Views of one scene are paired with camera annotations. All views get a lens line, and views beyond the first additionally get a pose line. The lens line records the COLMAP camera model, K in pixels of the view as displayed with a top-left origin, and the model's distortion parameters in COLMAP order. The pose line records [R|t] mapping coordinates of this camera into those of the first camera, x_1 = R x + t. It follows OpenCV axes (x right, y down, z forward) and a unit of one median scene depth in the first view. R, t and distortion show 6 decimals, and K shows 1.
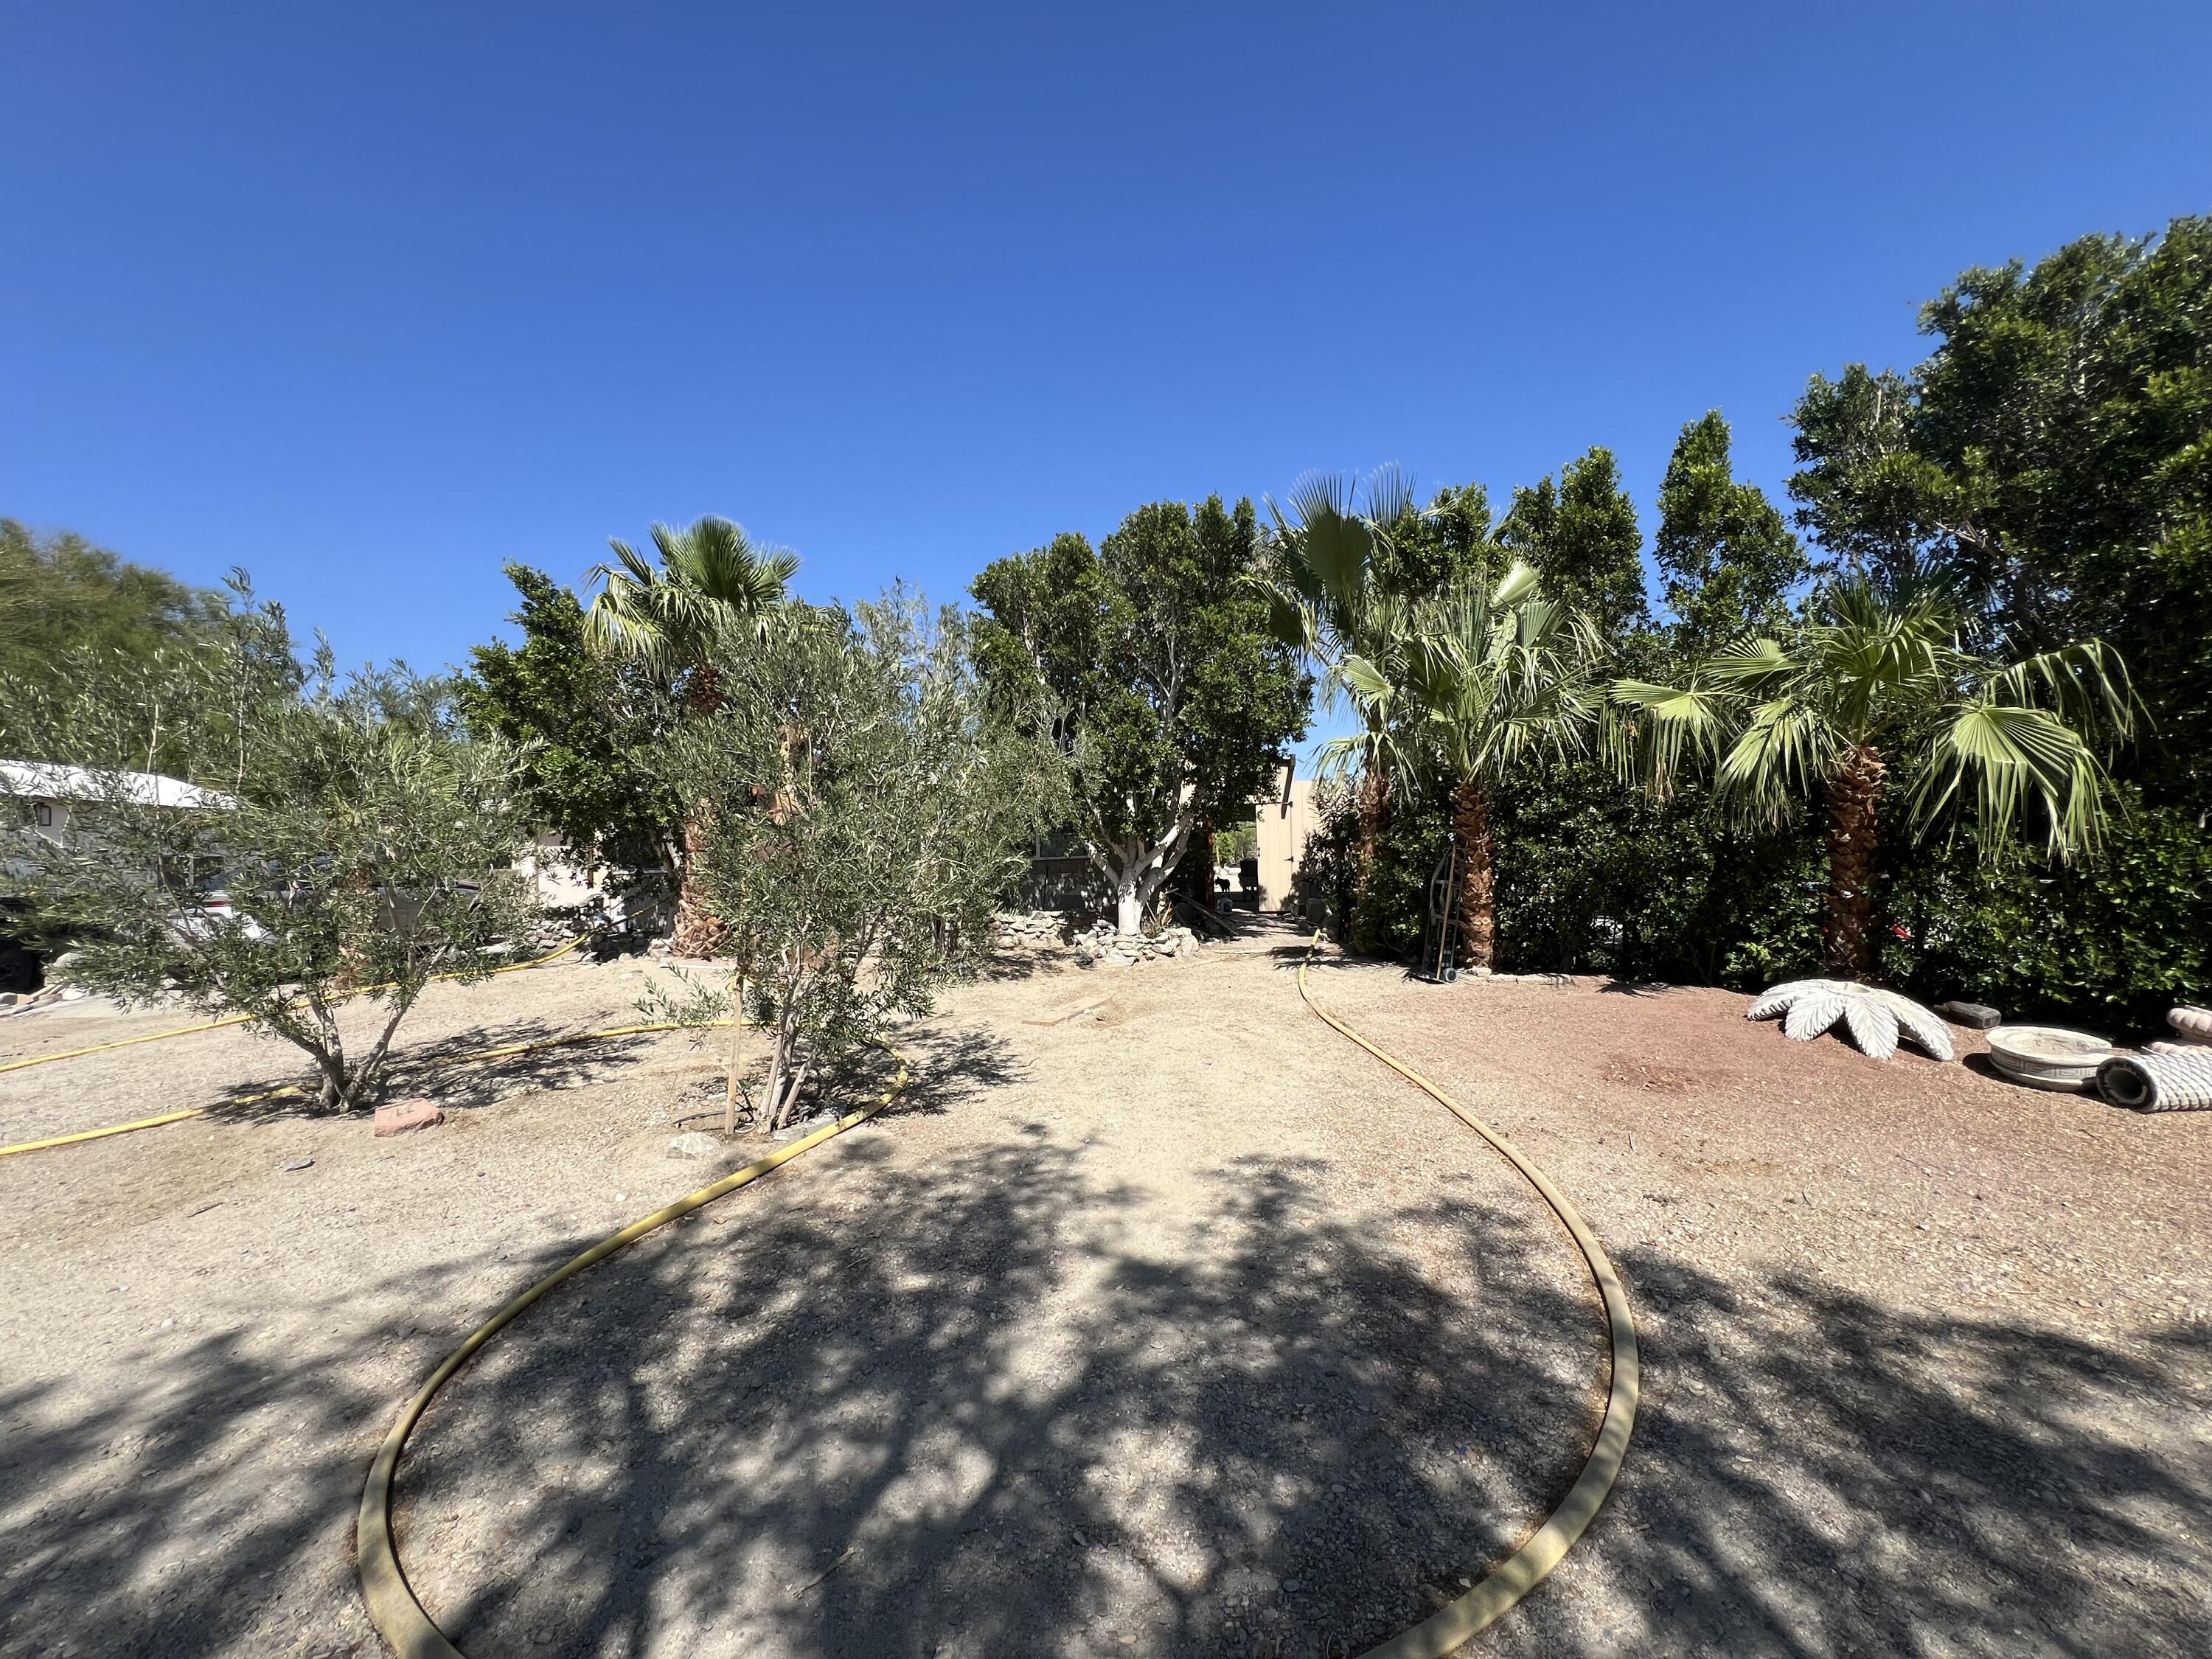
lens RADIAL K [[892.1, 0, 1106.2], [0, 892.1, 834.0], [0, 0, 1]] dist [-0.004297, 0.001427]
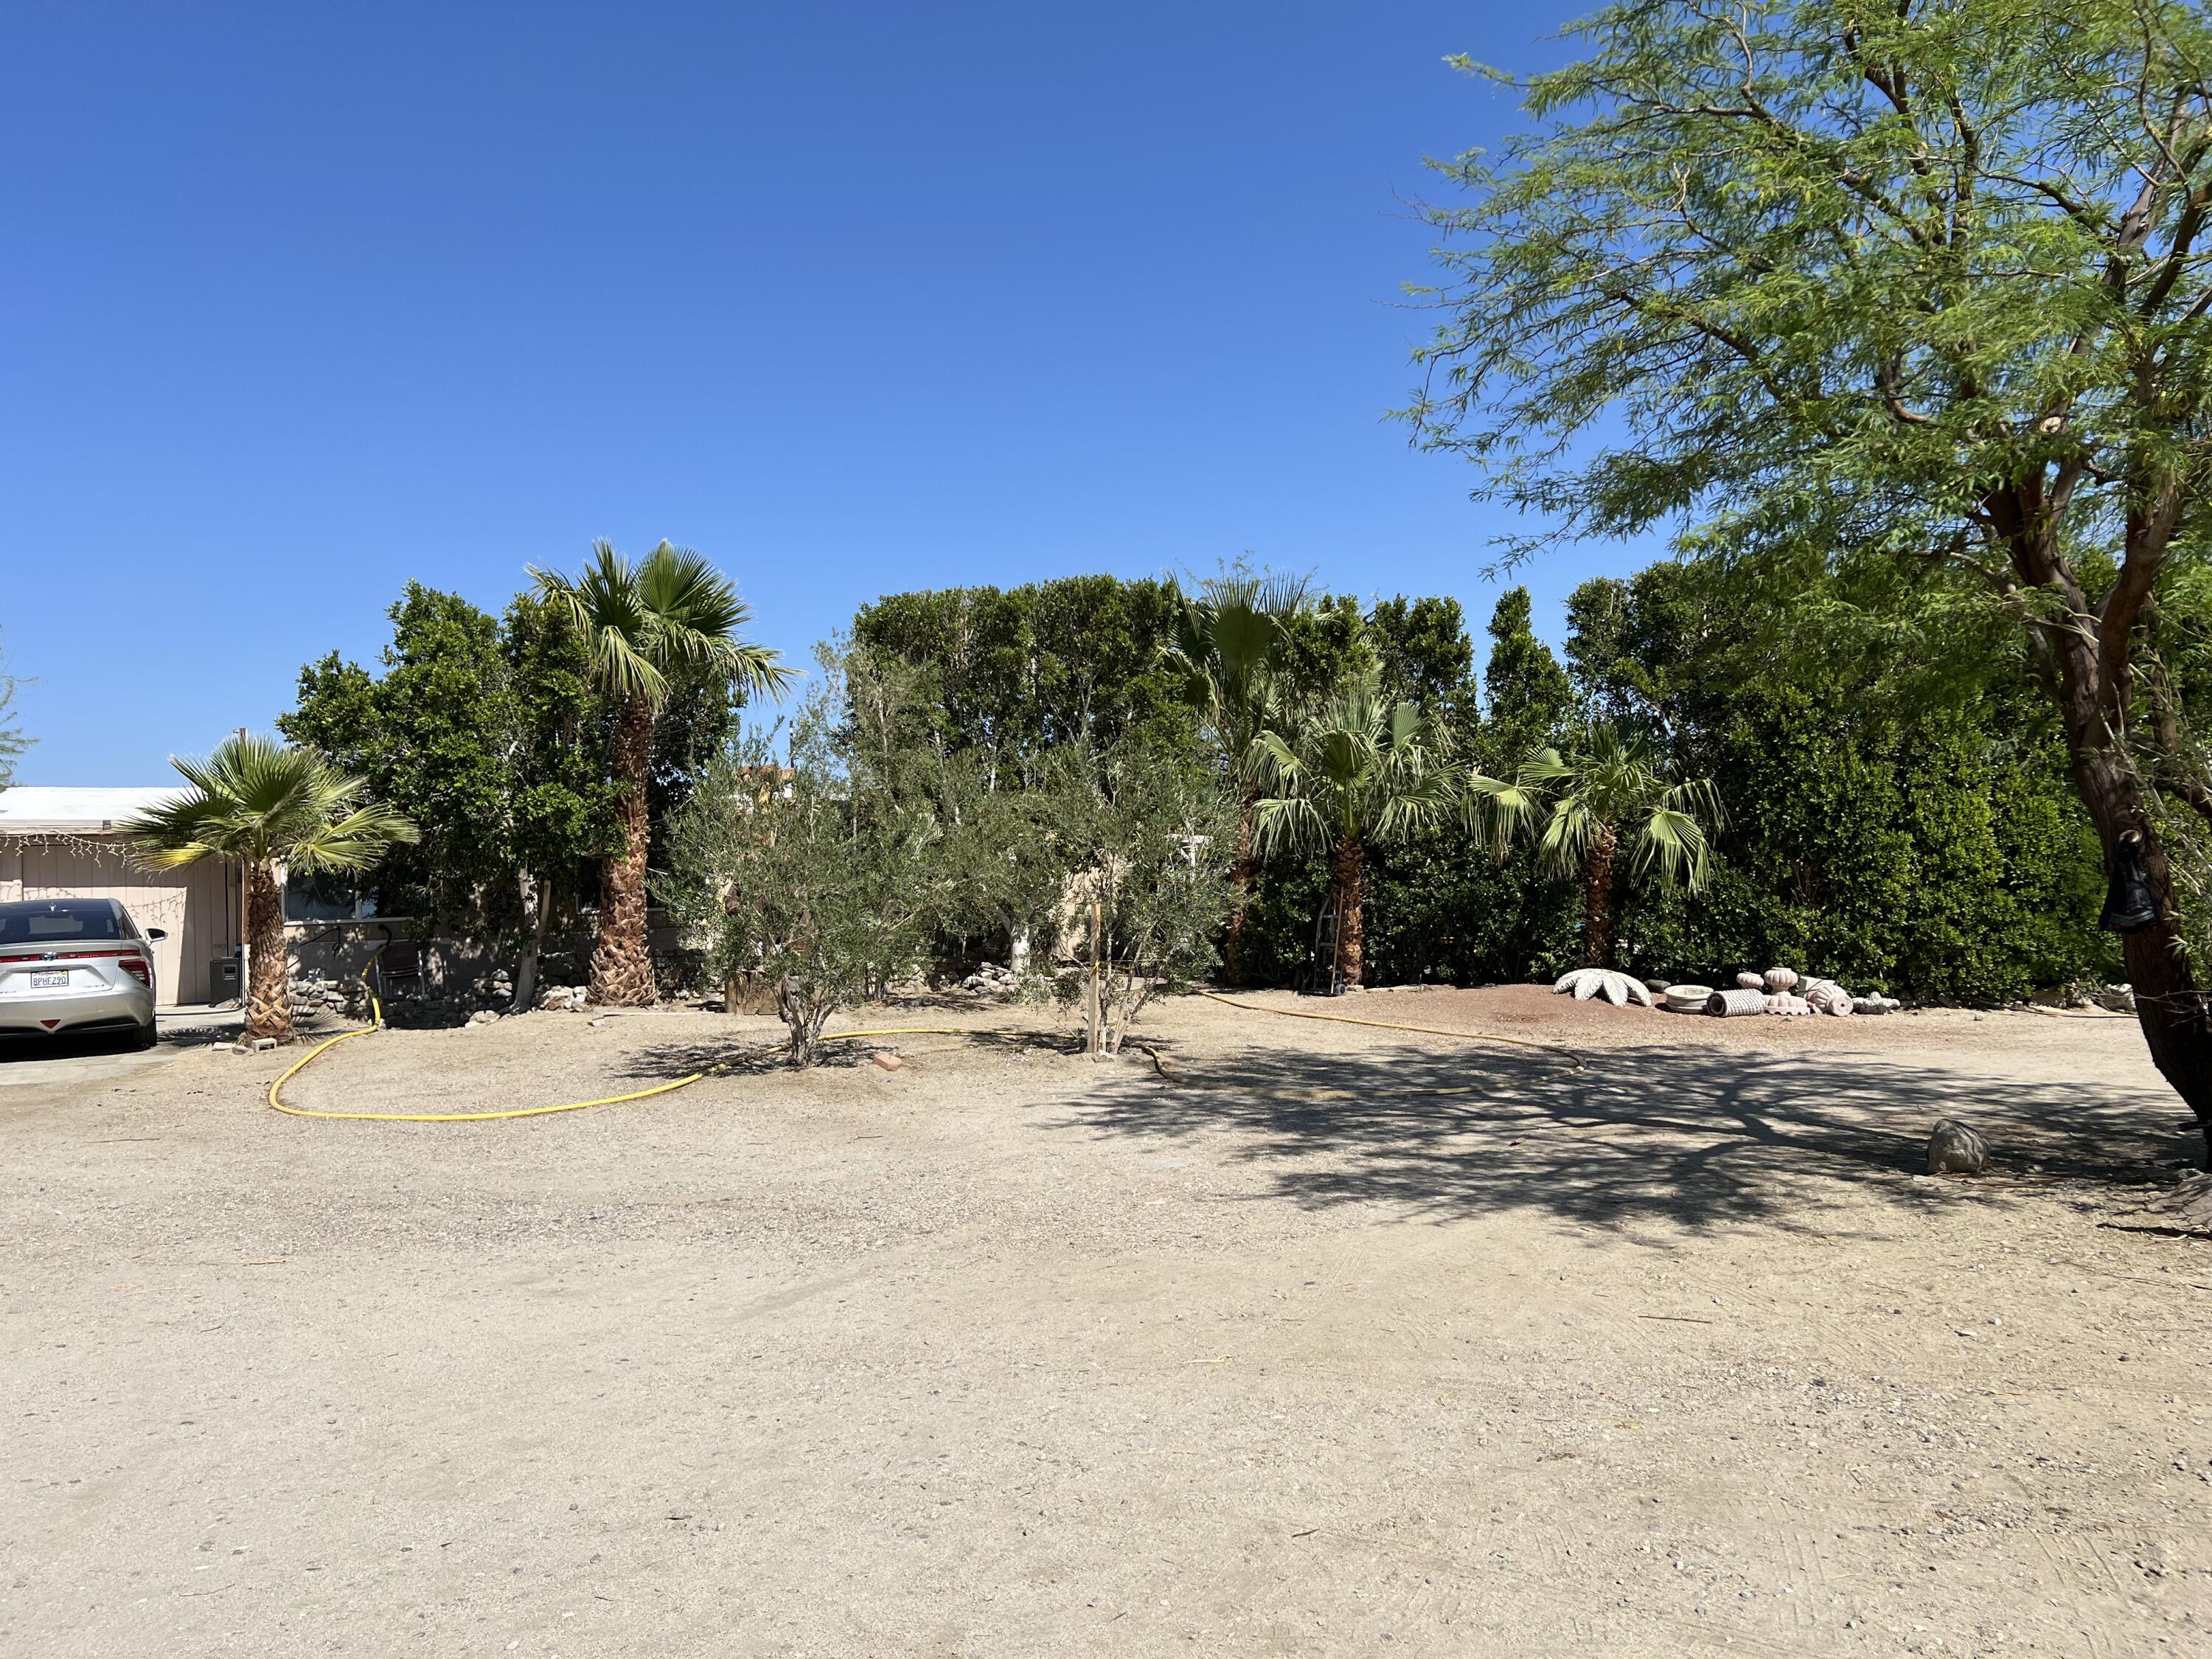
lens RADIAL K [[1674.6, 0, 1097.1], [0, 1674.6, 844.0], [0, 0, 1]] dist [0.052105, -0.058730]
pose [[0.893516, 0.013198, 0.448836, -1.424818], [-0.006984, 0.999856, -0.015497, -0.013415], [-0.448976, 0.010712, 0.893480, -1.391590]]
